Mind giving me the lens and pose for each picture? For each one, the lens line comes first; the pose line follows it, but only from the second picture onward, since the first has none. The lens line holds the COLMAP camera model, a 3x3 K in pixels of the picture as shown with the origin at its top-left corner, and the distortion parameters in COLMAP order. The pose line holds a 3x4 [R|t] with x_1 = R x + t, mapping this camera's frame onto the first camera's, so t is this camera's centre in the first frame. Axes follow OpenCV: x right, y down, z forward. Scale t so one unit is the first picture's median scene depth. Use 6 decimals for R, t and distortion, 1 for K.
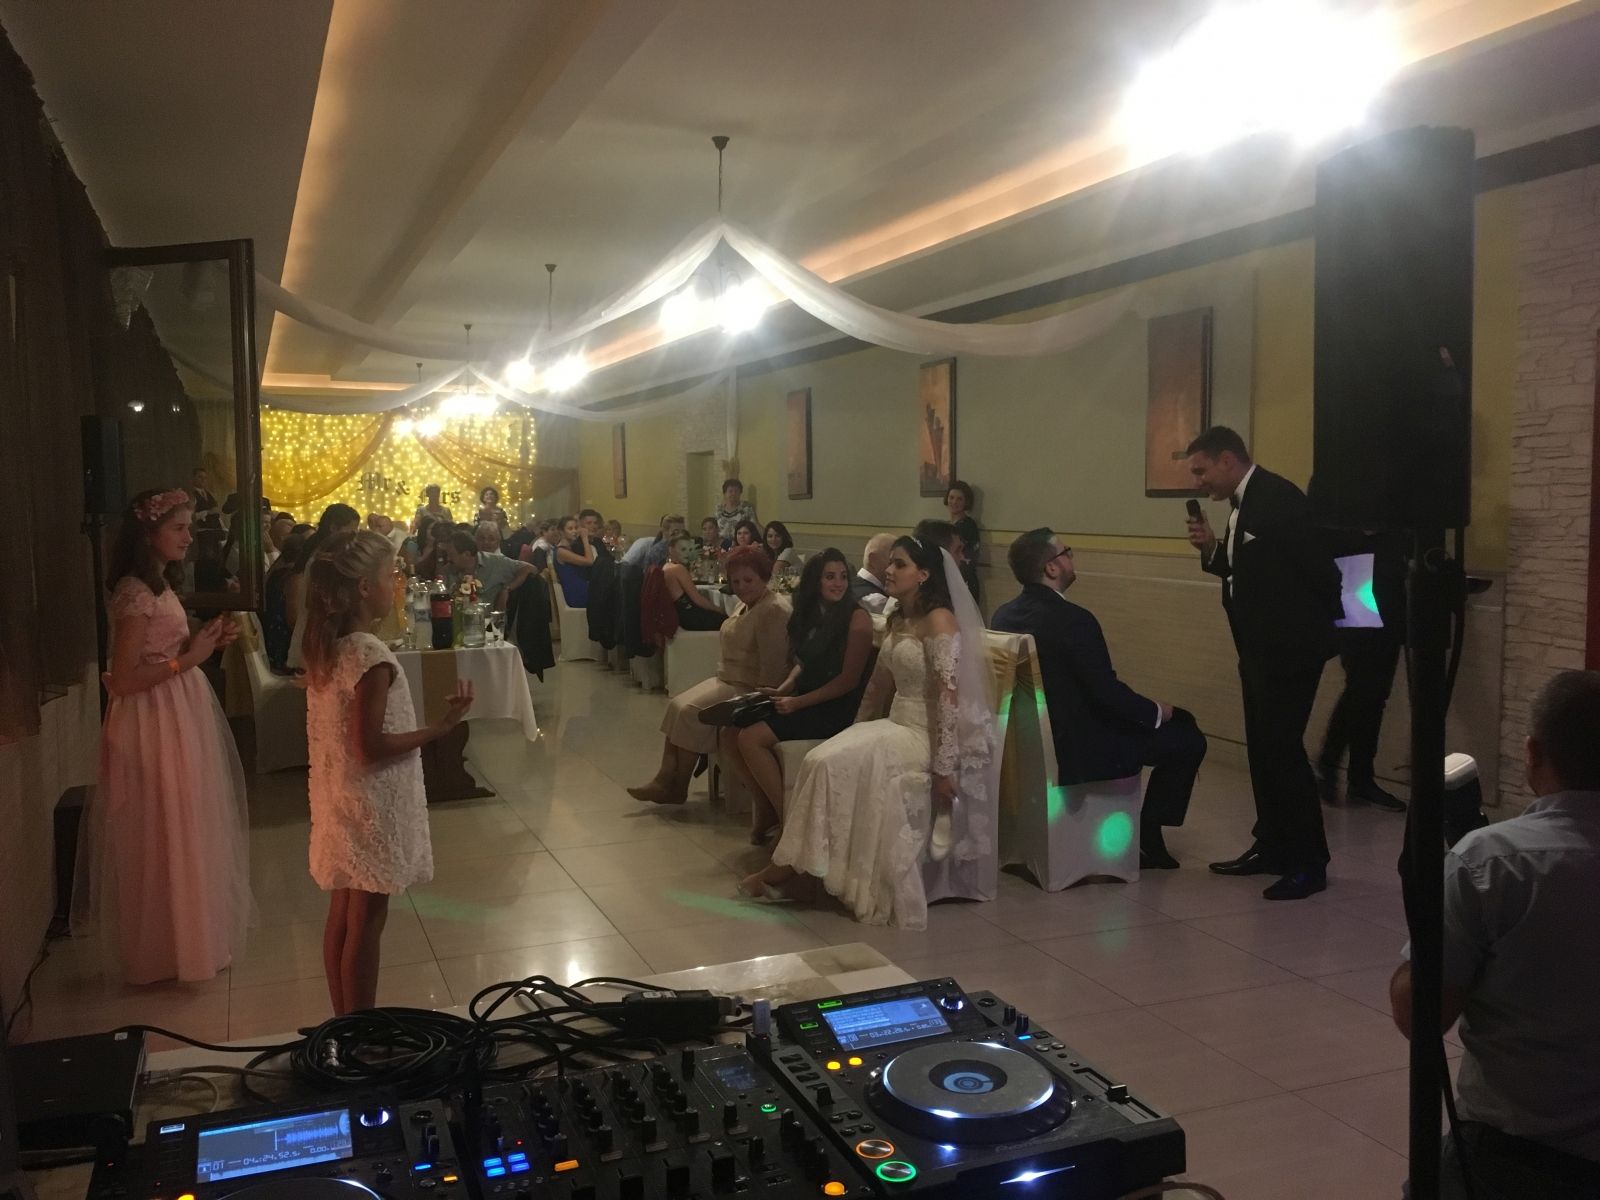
lens RADIAL K [[1358.3, 0, 798.7], [0, 1358.3, 605.5], [0, 0, 1]] dist [0.055728, -0.036050]
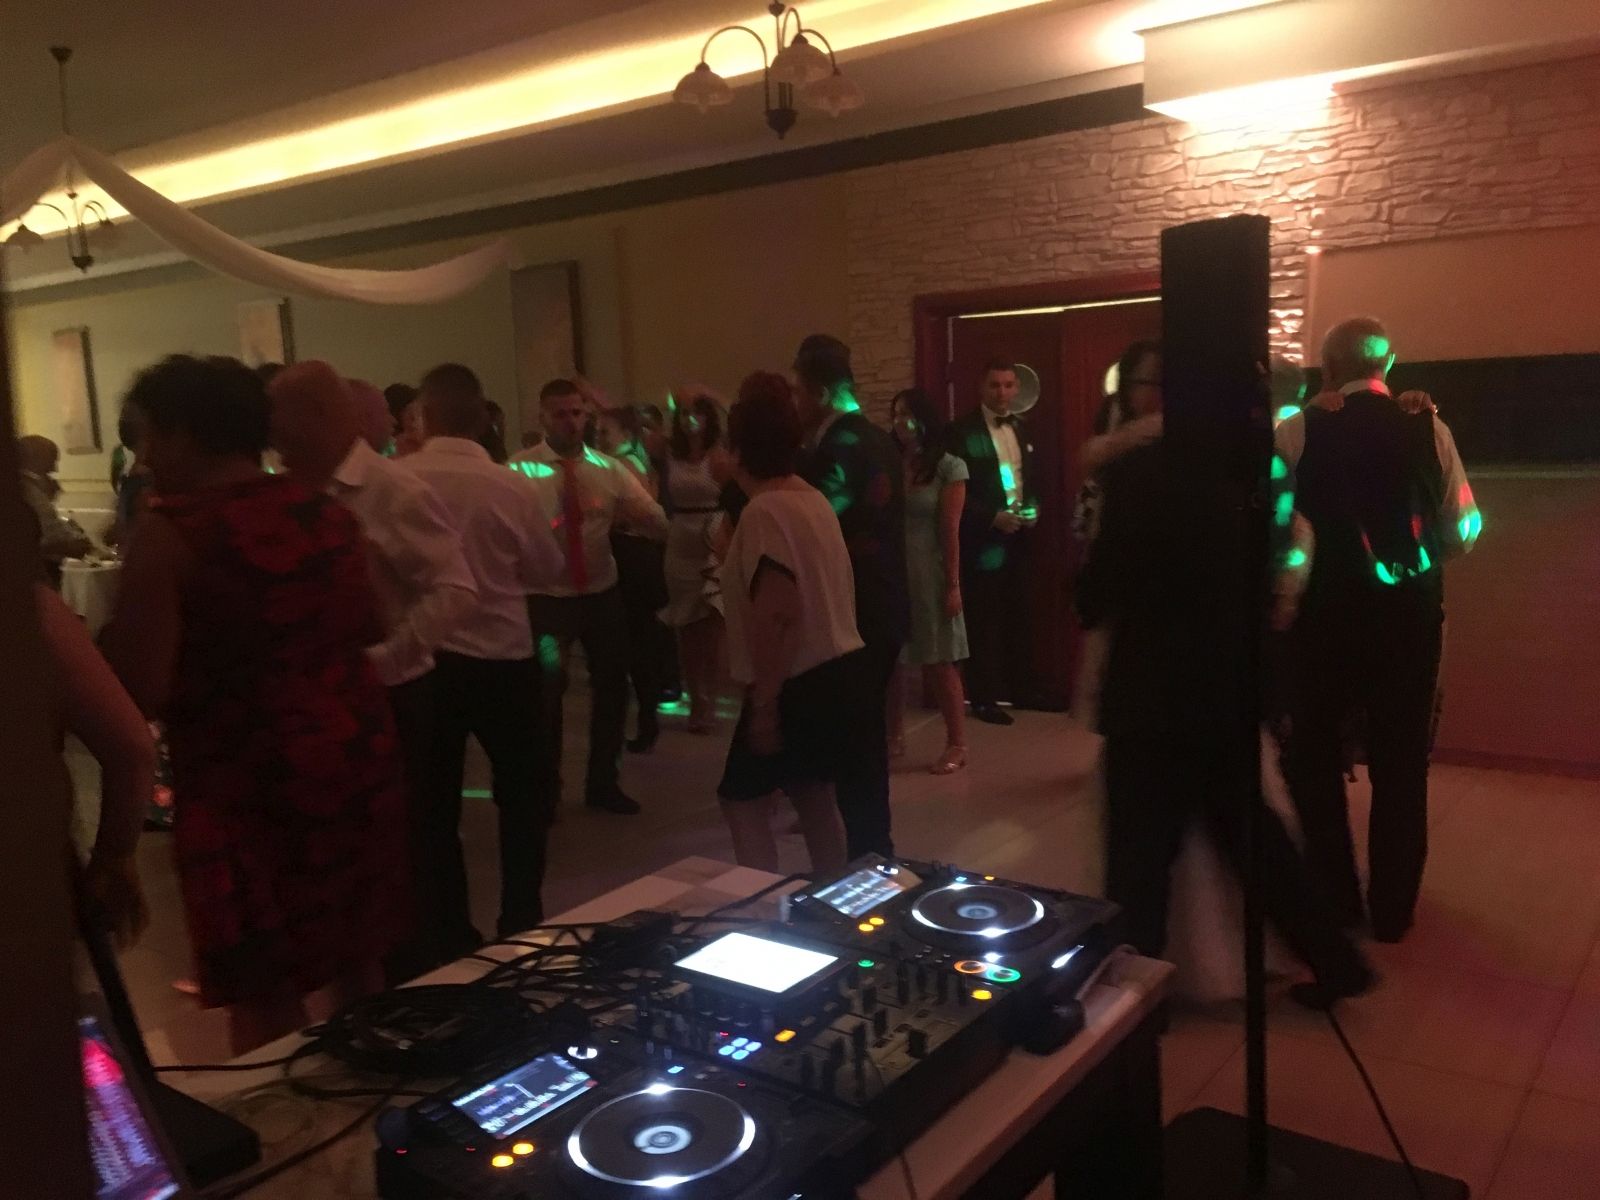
lens RADIAL K [[1358.3, 0, 807.5], [0, 1358.3, 600.5], [0, 0, 1]] dist [0.055728, -0.036050]
pose [[0.852389, -0.096950, 0.513843, -0.355789], [0.072934, 0.995100, 0.066765, -0.031252], [-0.517797, -0.019433, 0.855283, -0.029202]]
